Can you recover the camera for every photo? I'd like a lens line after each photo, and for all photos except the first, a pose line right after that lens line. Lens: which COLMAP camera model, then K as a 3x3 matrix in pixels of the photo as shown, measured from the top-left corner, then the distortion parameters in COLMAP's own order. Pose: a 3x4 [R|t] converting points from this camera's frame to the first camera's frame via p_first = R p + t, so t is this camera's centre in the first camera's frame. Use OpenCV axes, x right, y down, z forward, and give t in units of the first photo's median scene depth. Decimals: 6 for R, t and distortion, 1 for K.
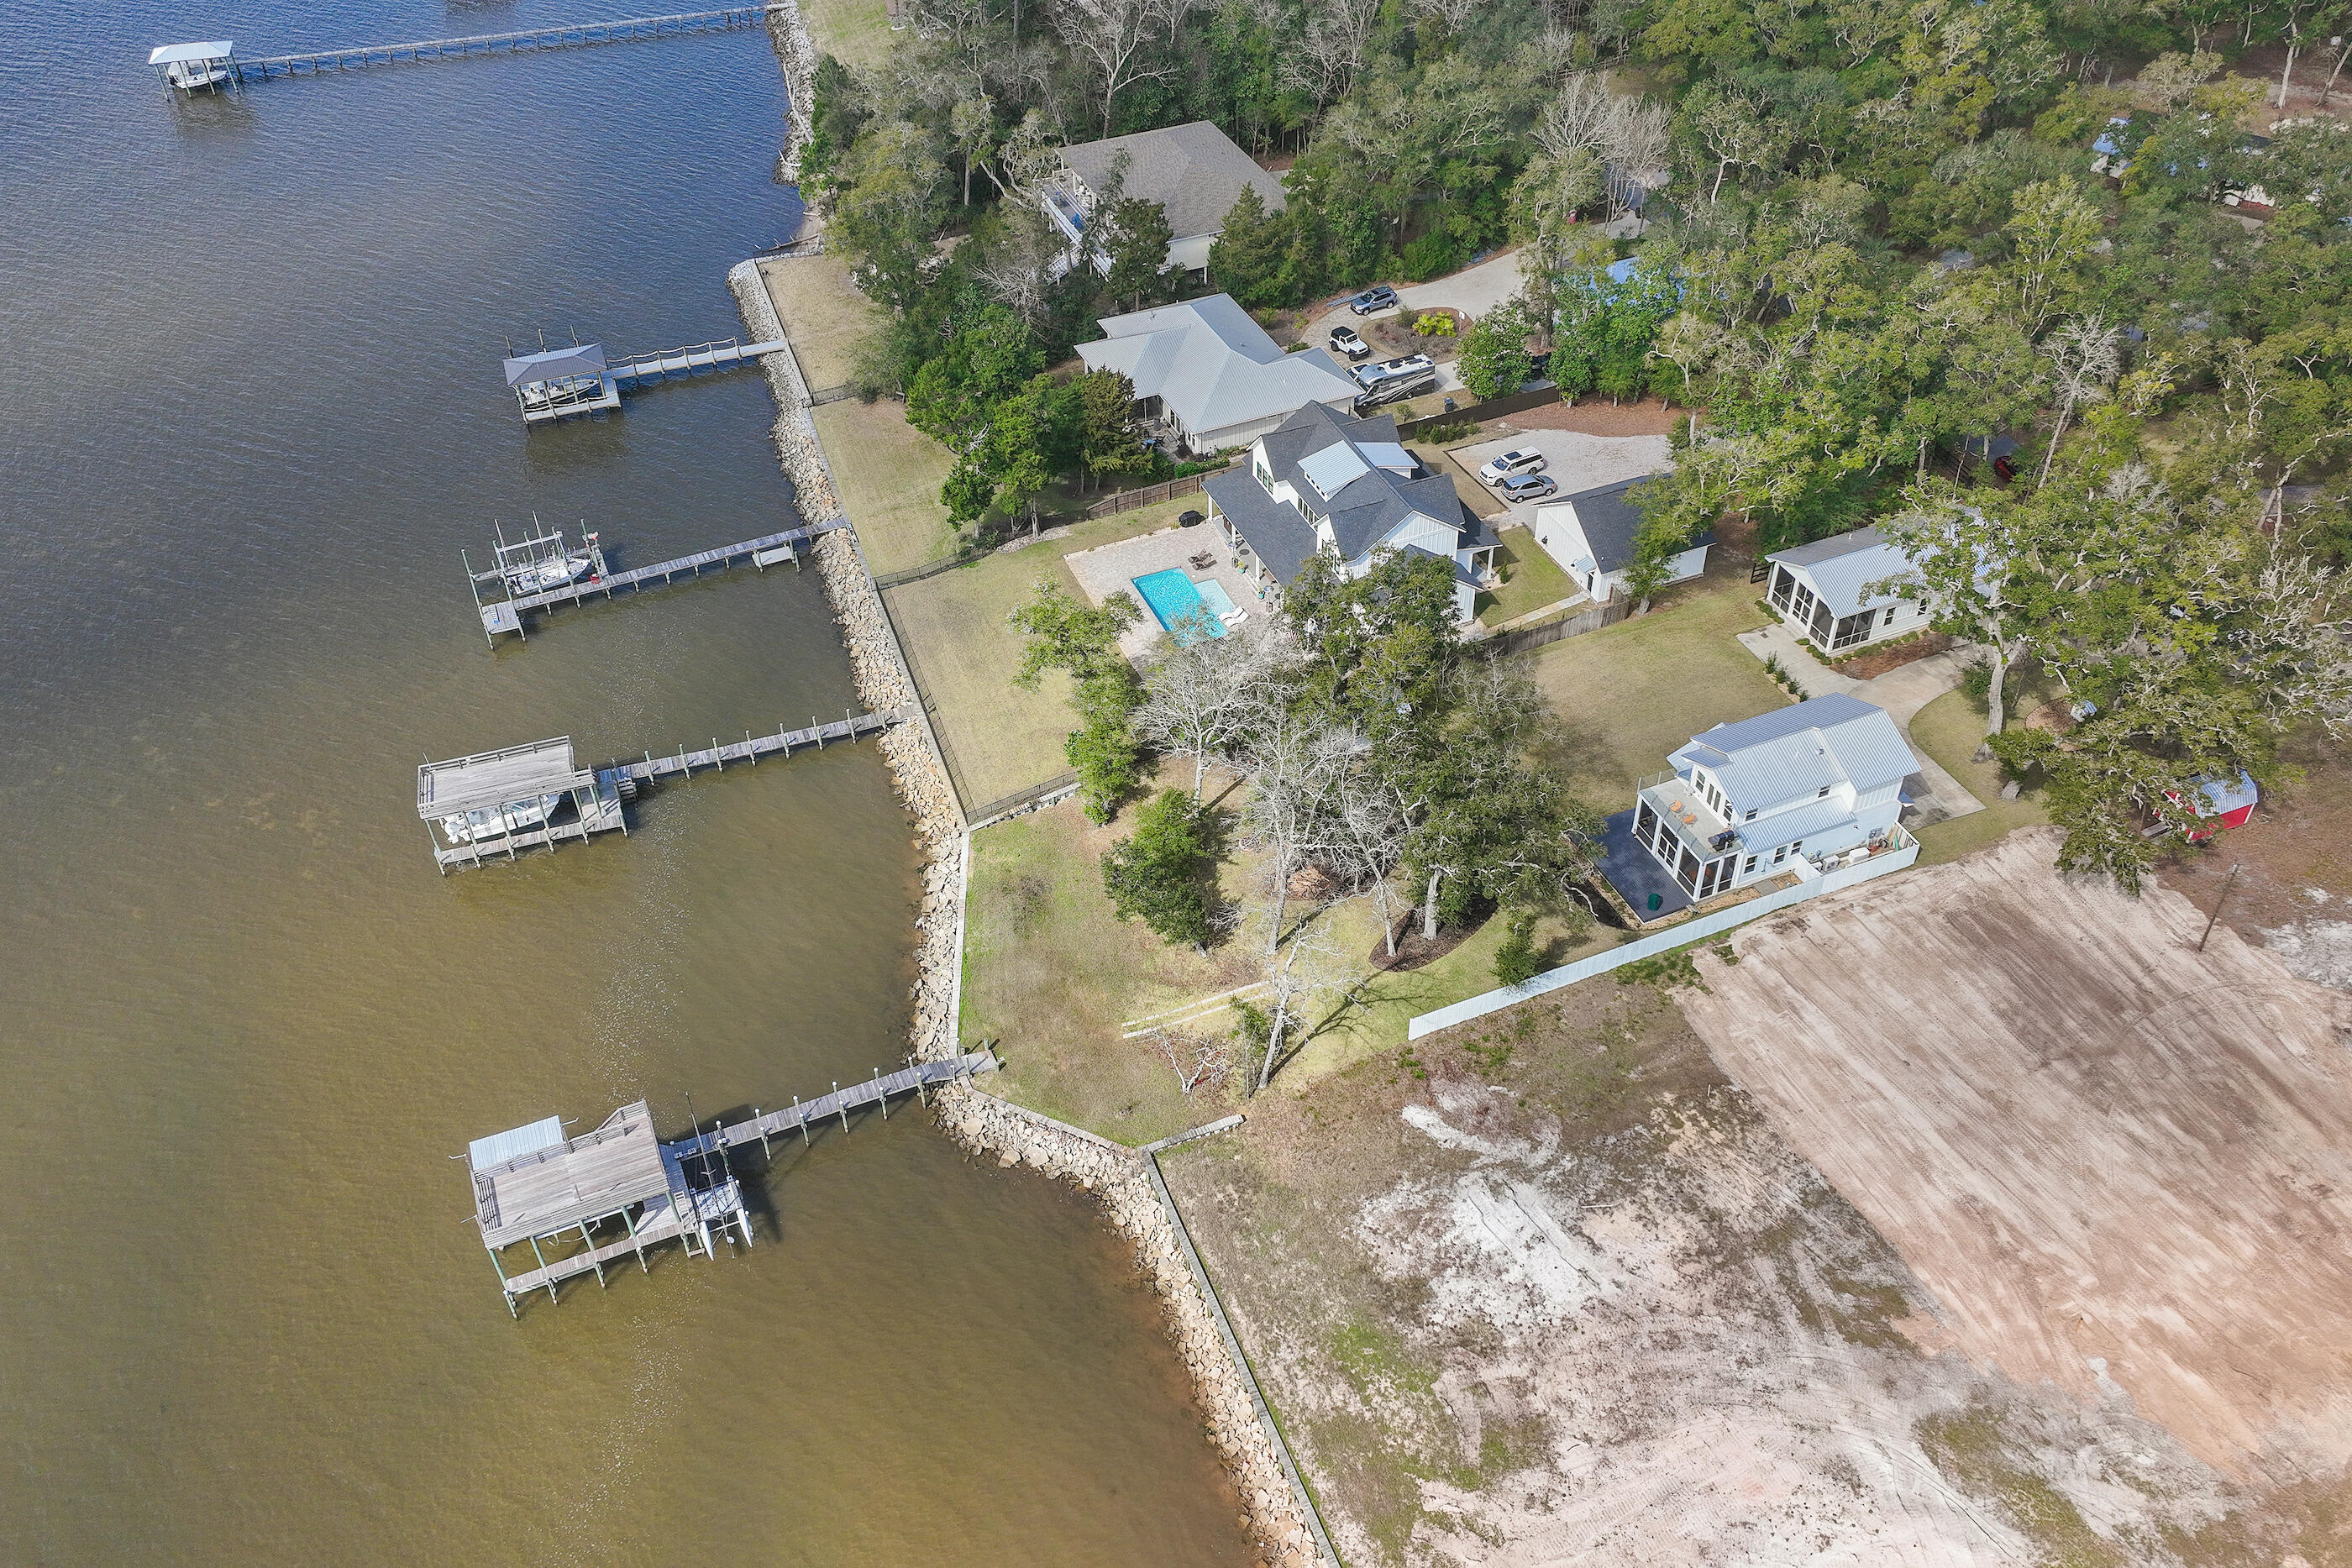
lens RADIAL K [[1969.0, 0, 1180.4], [0, 1969.0, 778.5], [0, 0, 1]] dist [0.005665, -0.008070]
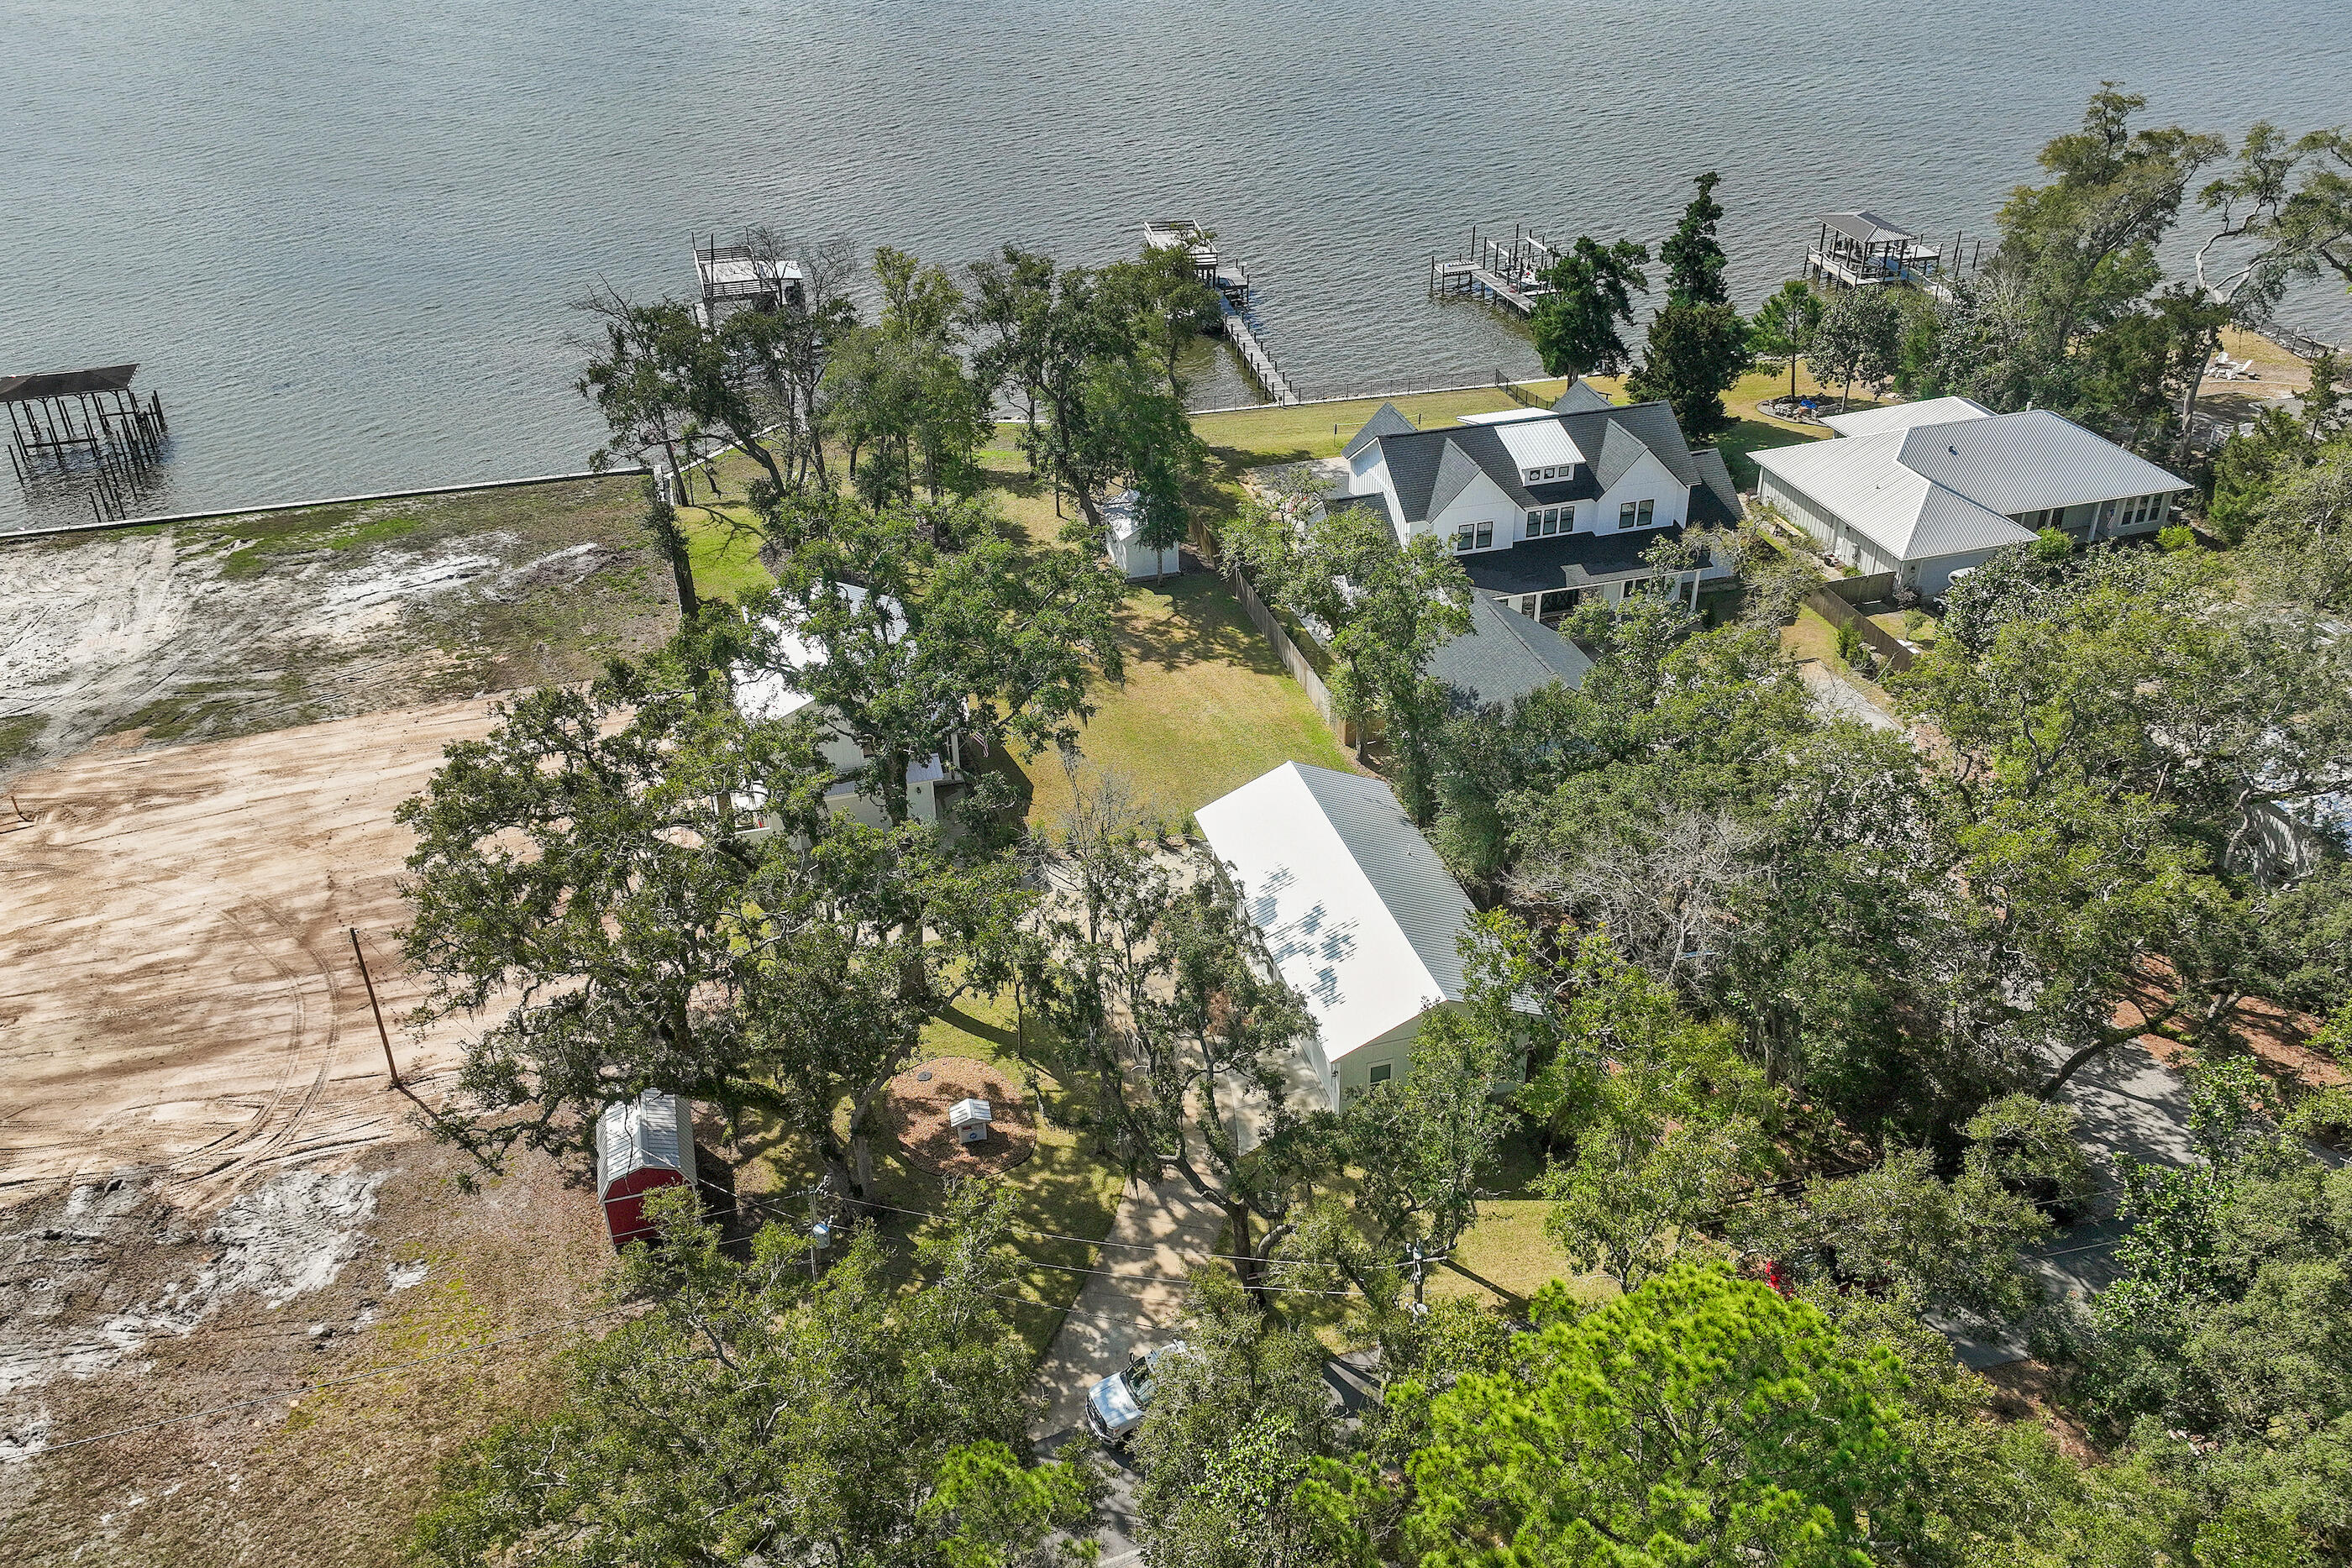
lens RADIAL K [[2006.2, 0, 1179.1], [0, 2006.2, 780.1], [0, 0, 1]] dist [0.005496, -0.003511]
pose [[-0.125799, 0.534757, -0.835589, 0.978909], [-0.631913, 0.606109, 0.483030, -0.441439], [0.764762, 0.588784, 0.261672, 0.978038]]
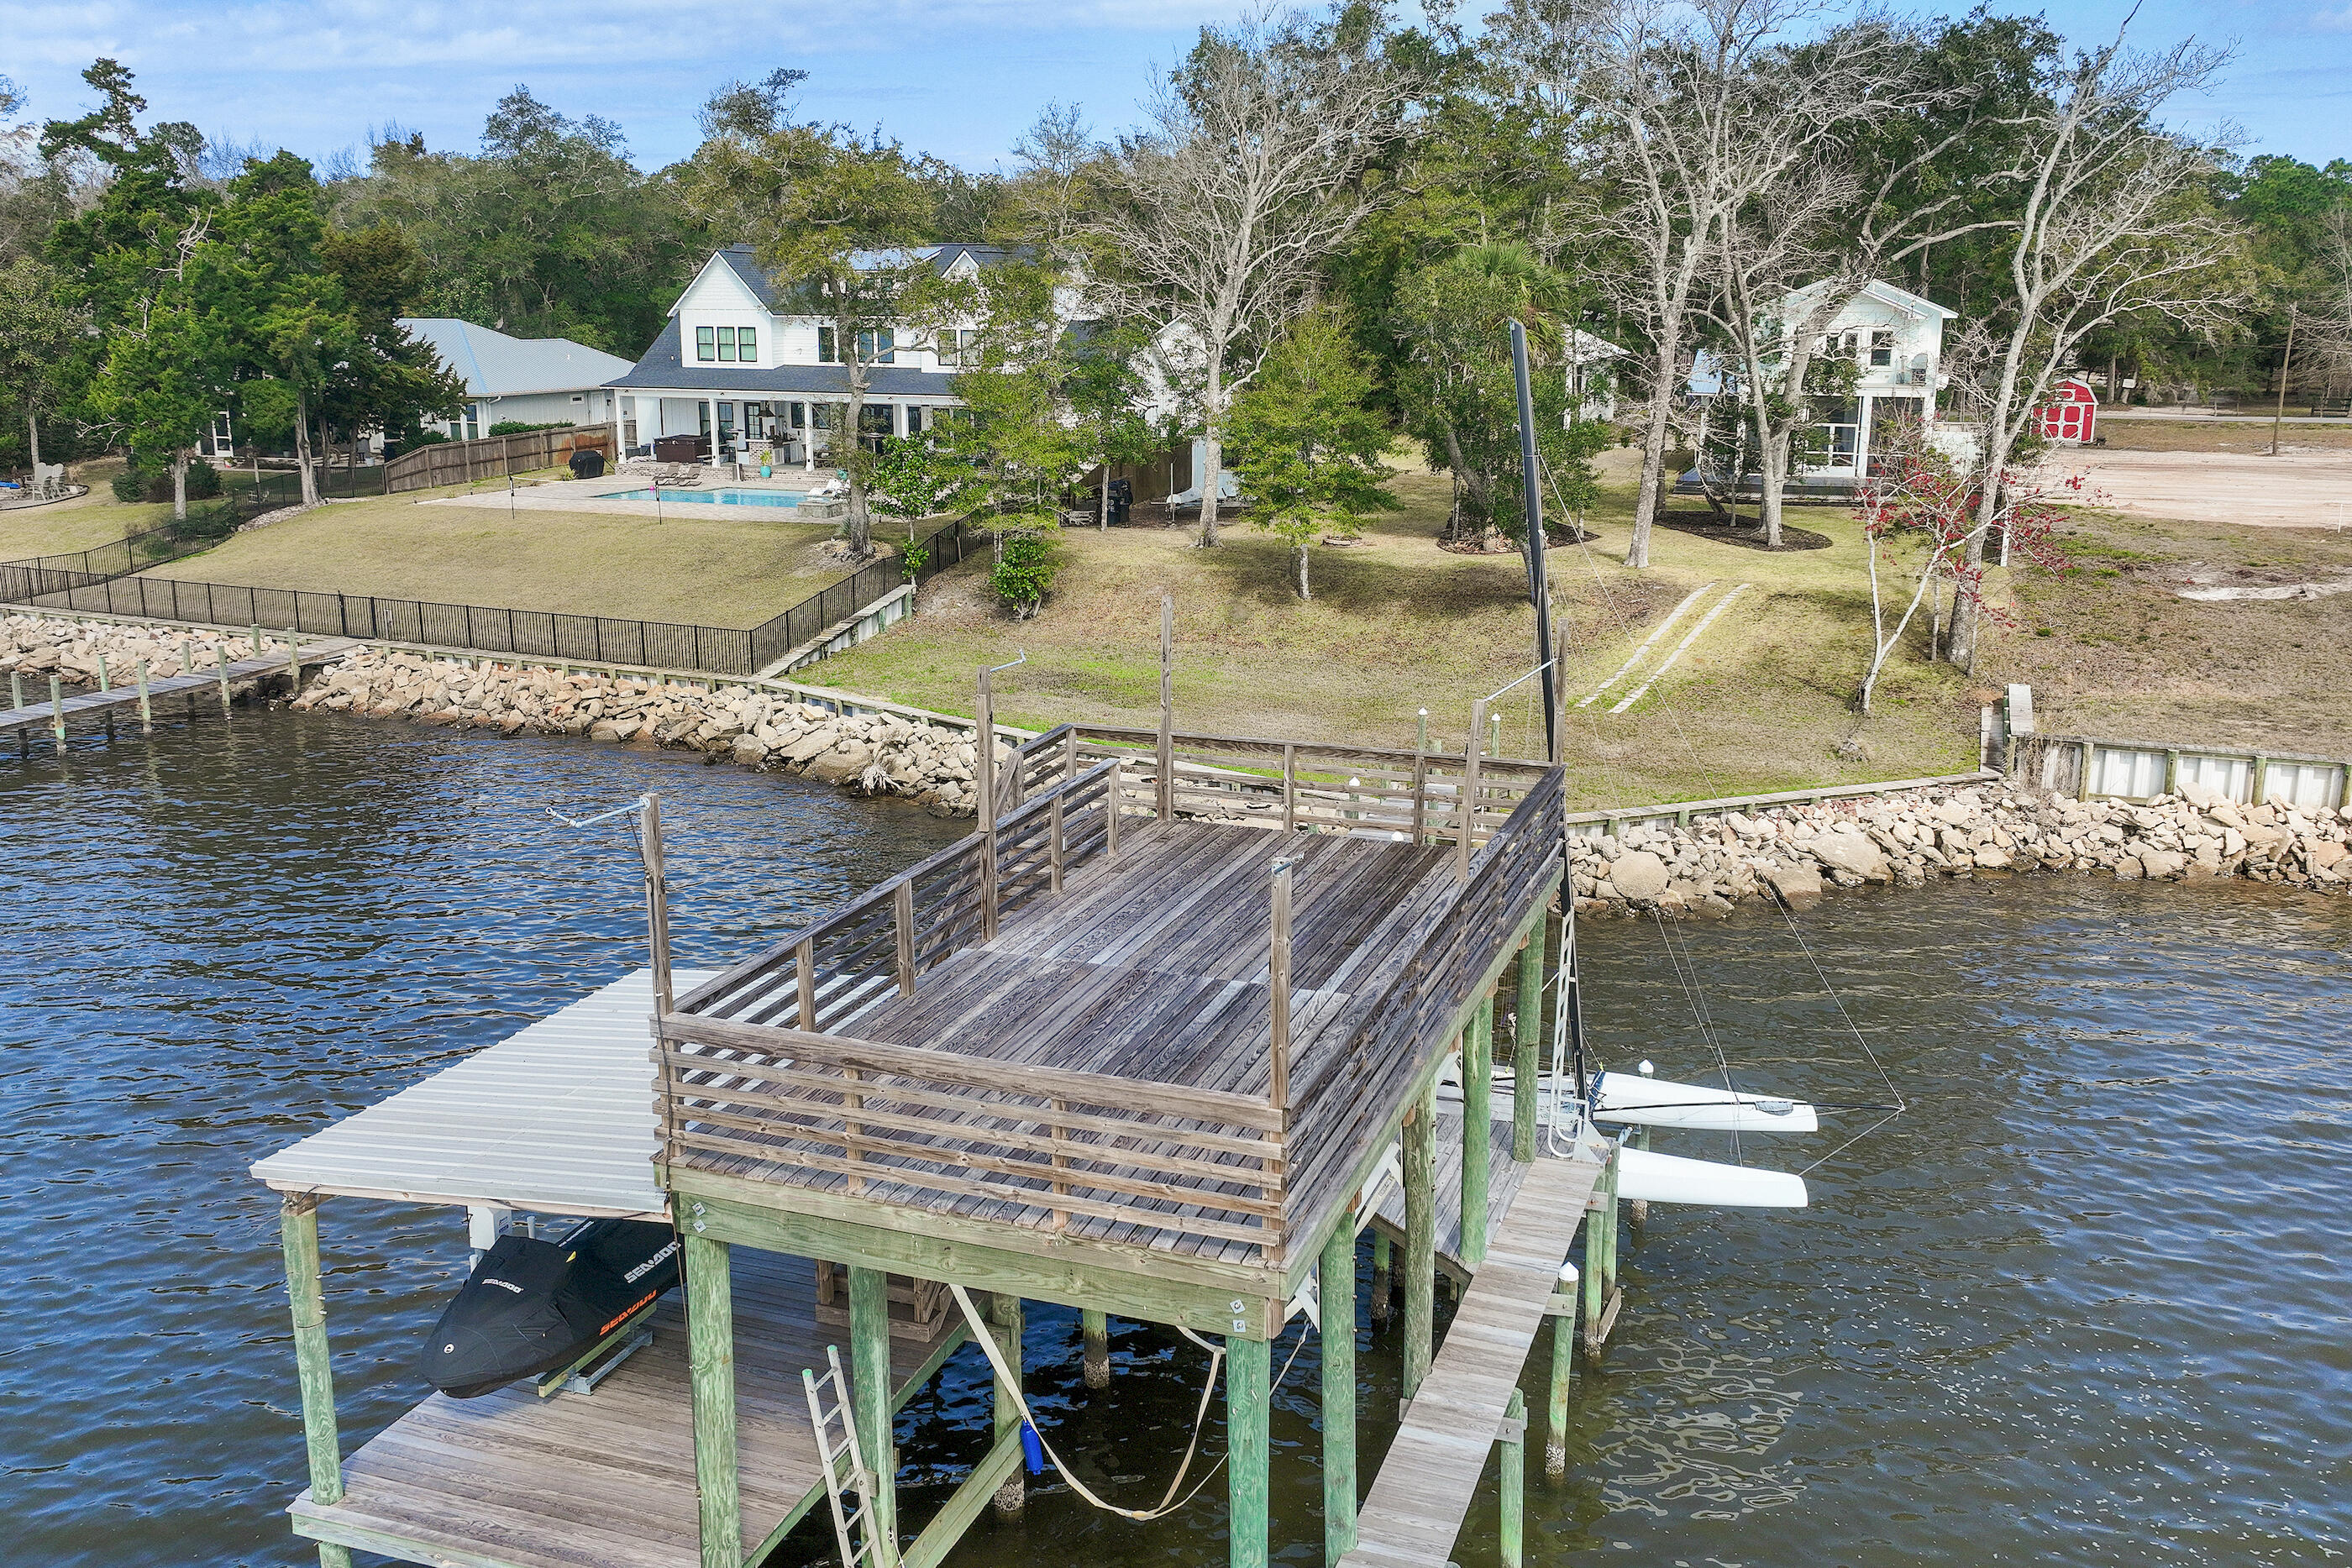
lens RADIAL K [[2021.3, 0, 1176.0], [0, 2021.3, 784.0], [0, 0, 1]] dist [0.006162, -0.002526]
pose [[0.683549, -0.149837, 0.714360, -0.382743], [0.465262, 0.843544, -0.268262, 0.212495], [-0.562398, 0.515735, 0.646317, 0.801203]]
